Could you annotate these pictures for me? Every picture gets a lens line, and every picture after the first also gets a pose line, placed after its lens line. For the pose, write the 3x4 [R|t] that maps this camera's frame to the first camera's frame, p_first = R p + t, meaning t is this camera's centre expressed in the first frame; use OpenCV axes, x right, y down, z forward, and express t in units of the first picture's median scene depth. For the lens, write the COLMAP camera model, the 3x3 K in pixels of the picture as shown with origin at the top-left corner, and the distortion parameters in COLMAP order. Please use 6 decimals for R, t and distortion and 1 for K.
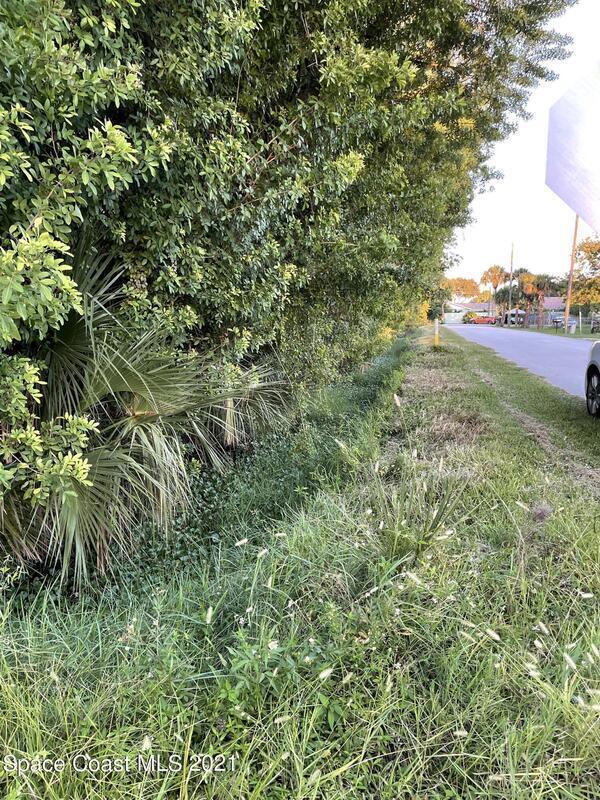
lens RADIAL K [[585.1, 0, 304.0], [0, 585.1, 405.5], [0, 0, 1]] dist [0.094944, -0.108441]
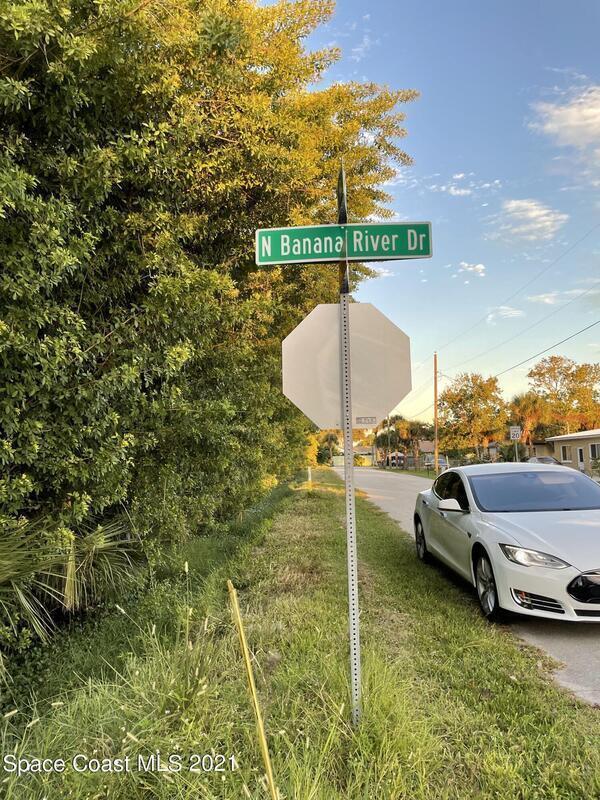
lens RADIAL K [[585.1, 0, 304.0], [0, 585.1, 405.5], [0, 0, 1]] dist [0.094944, -0.108441]
pose [[0.983705, 0.001438, 0.179786, 0.093276], [0.041891, 0.970614, -0.236967, -0.015028], [-0.174843, 0.240637, 0.954737, -0.116655]]
